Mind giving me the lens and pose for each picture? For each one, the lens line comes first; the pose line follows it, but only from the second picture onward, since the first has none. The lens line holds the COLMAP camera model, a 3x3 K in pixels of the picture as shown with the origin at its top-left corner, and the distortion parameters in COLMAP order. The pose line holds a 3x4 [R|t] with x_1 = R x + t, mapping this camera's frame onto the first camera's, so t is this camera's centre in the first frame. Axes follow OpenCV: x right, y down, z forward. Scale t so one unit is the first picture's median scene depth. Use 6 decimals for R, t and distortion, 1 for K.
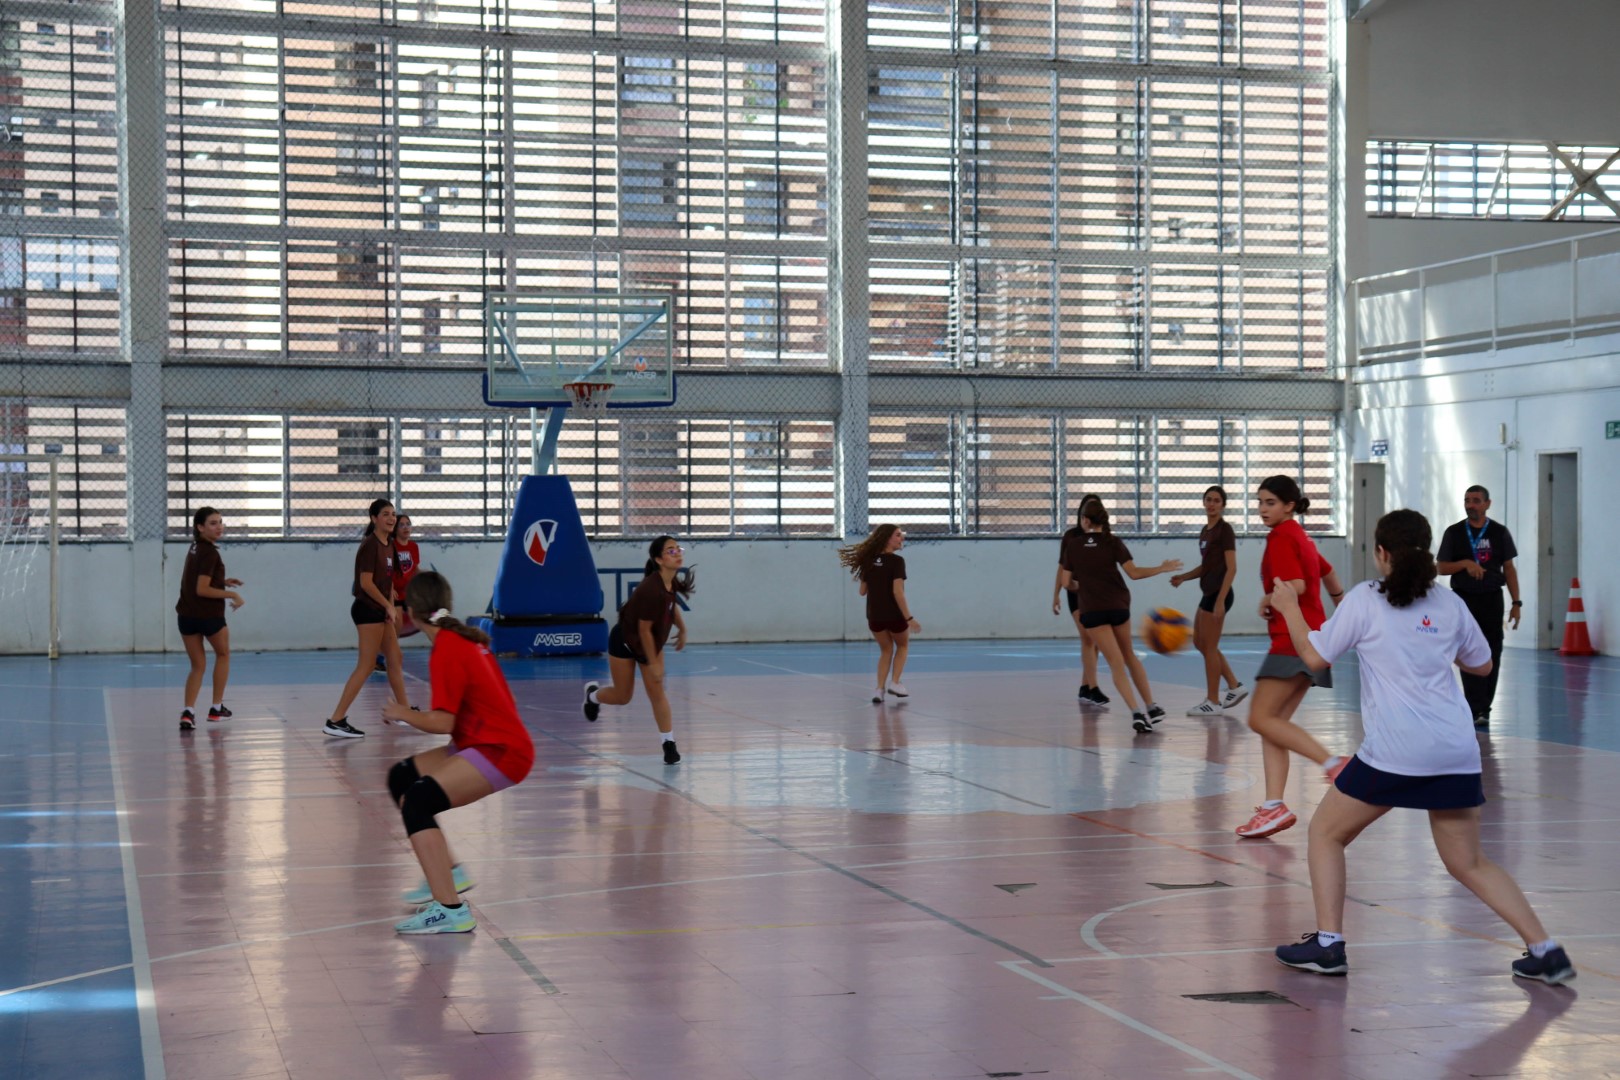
lens RADIAL K [[2584.4, 0, 810.0], [0, 2584.4, 540.0], [0, 0, 1]] dist [0.125372, 0.319966]
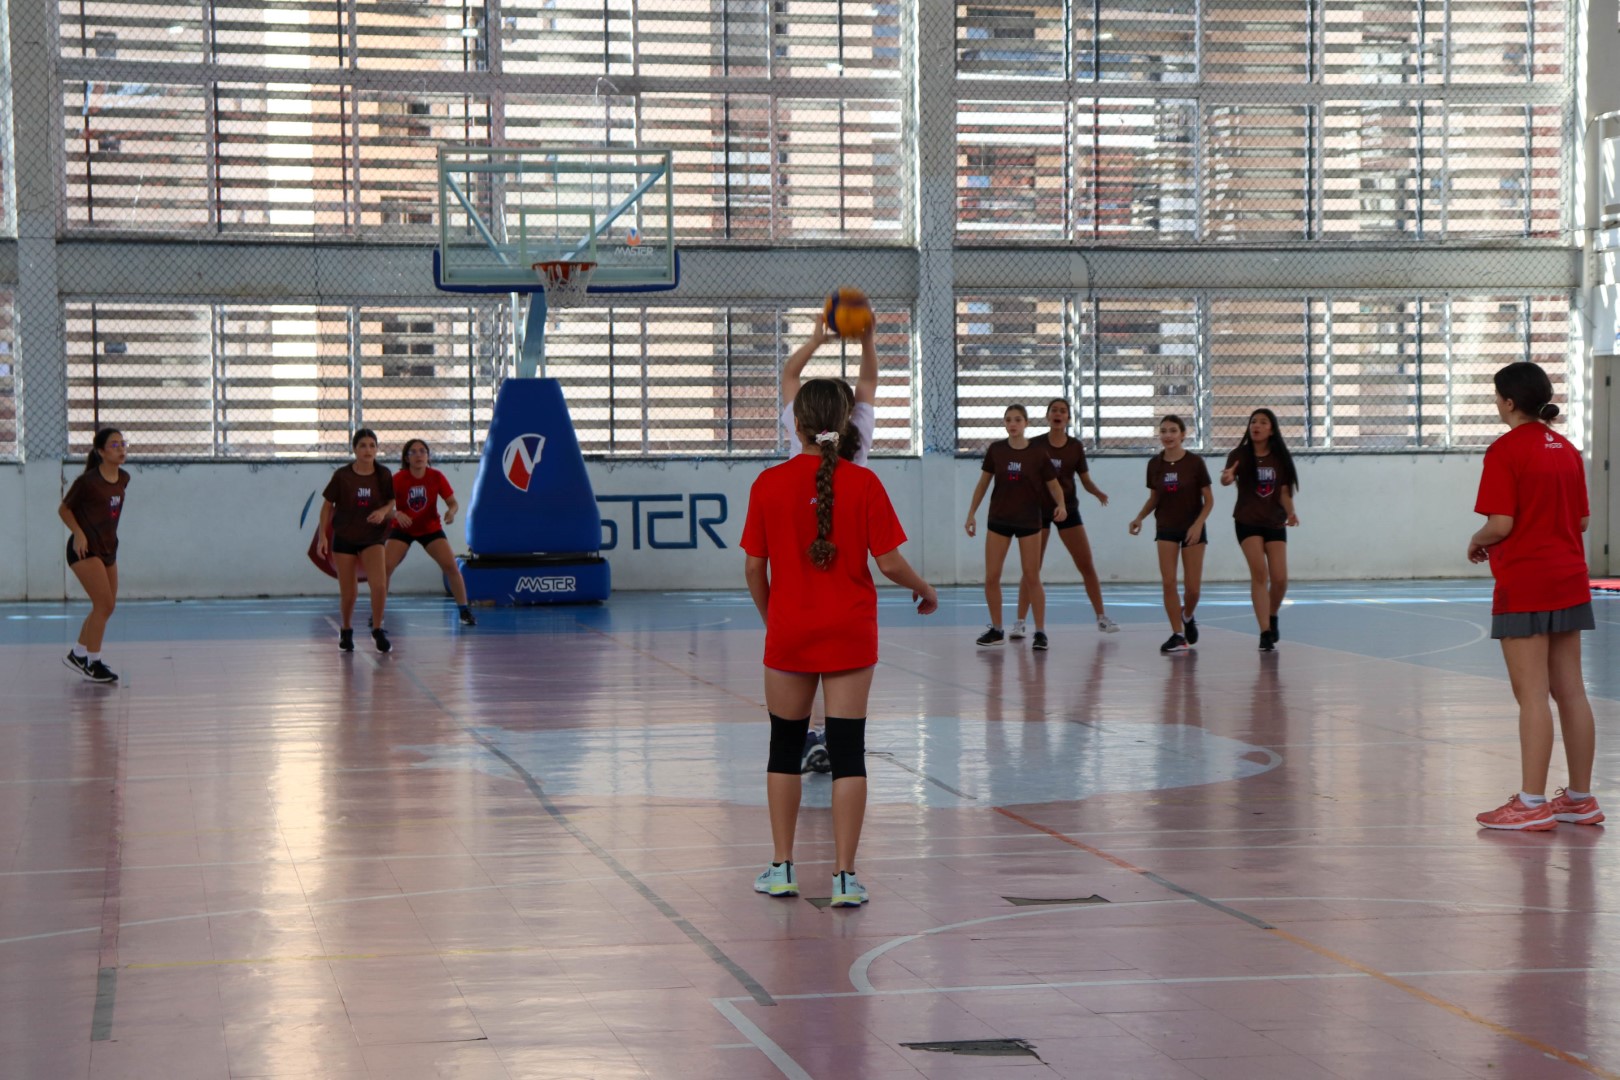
lens RADIAL K [[3221.3, 0, 810.0], [0, 3221.3, 540.0], [0, 0, 1]] dist [0.249846, 0.751461]
pose [[0.997217, -0.001324, -0.074545, 0.052580], [0.003210, 0.999678, 0.025182, -0.000097], [0.074488, -0.025352, 0.996900, 0.013473]]
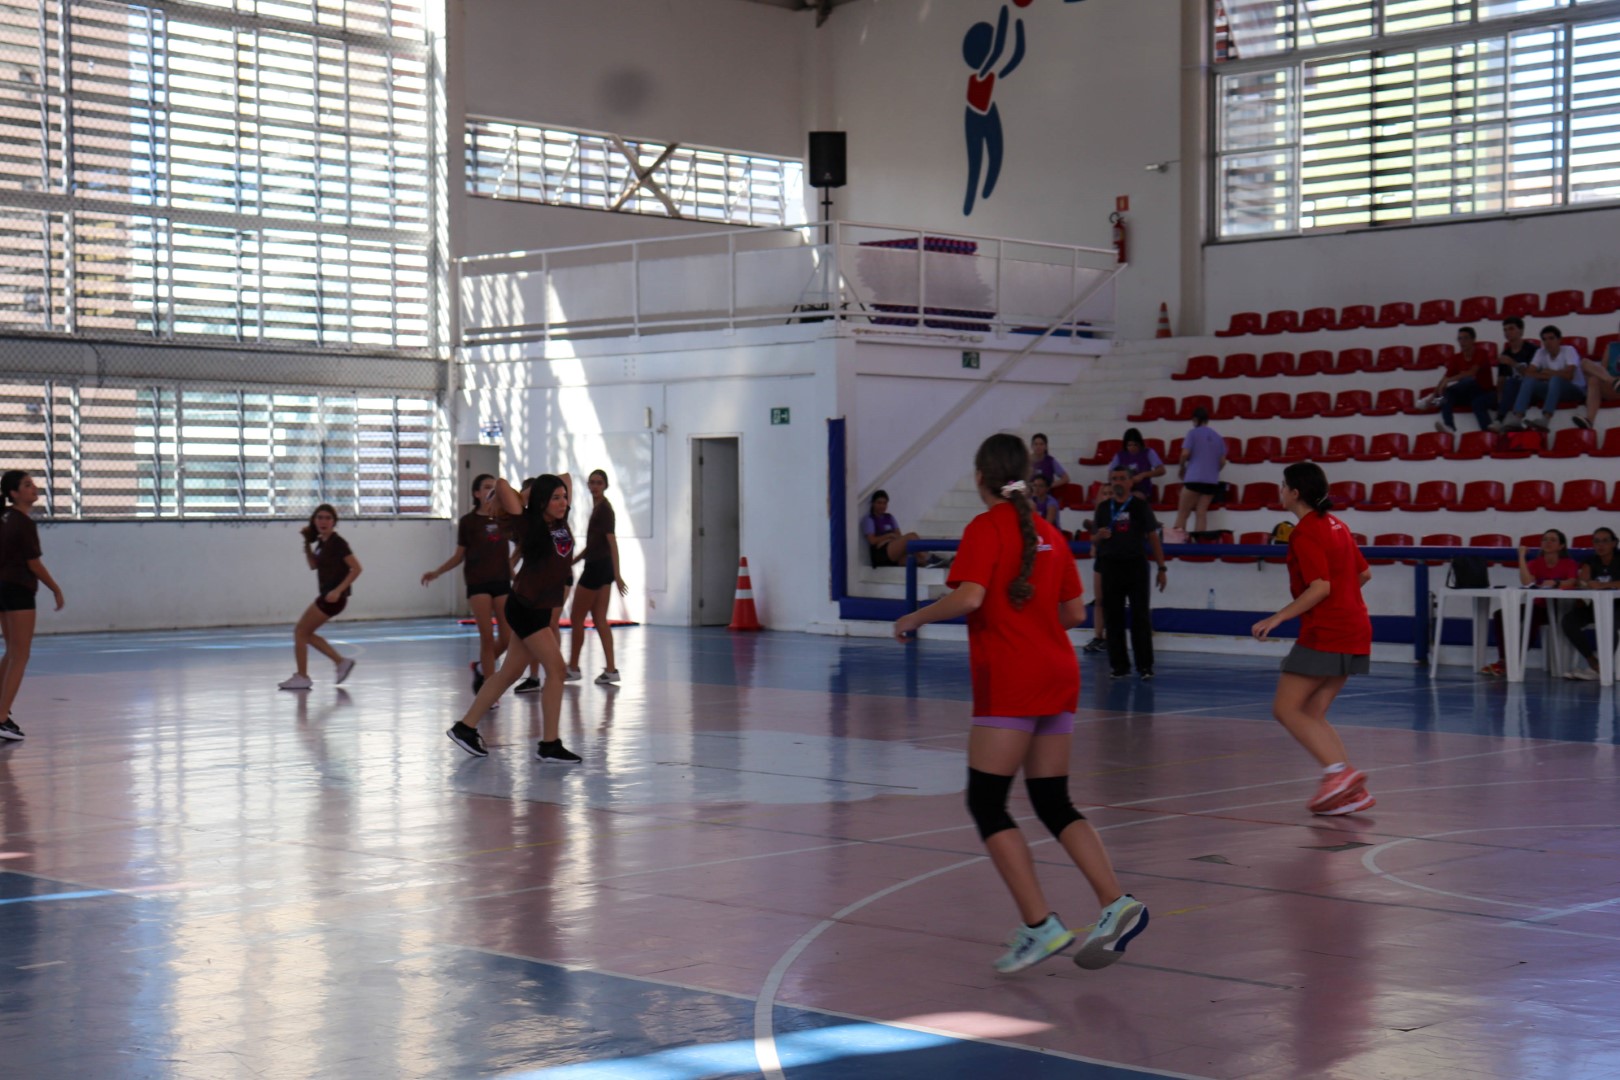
lens RADIAL K [[2627.7, 0, 810.0], [0, 2627.7, 540.0], [0, 0, 1]] dist [0.172522, -0.072405]
pose [[0.860995, -0.007108, 0.508563, -0.196640], [0.004246, 0.999968, 0.006787, 0.000646], [-0.508595, -0.003684, 0.860998, 0.072789]]
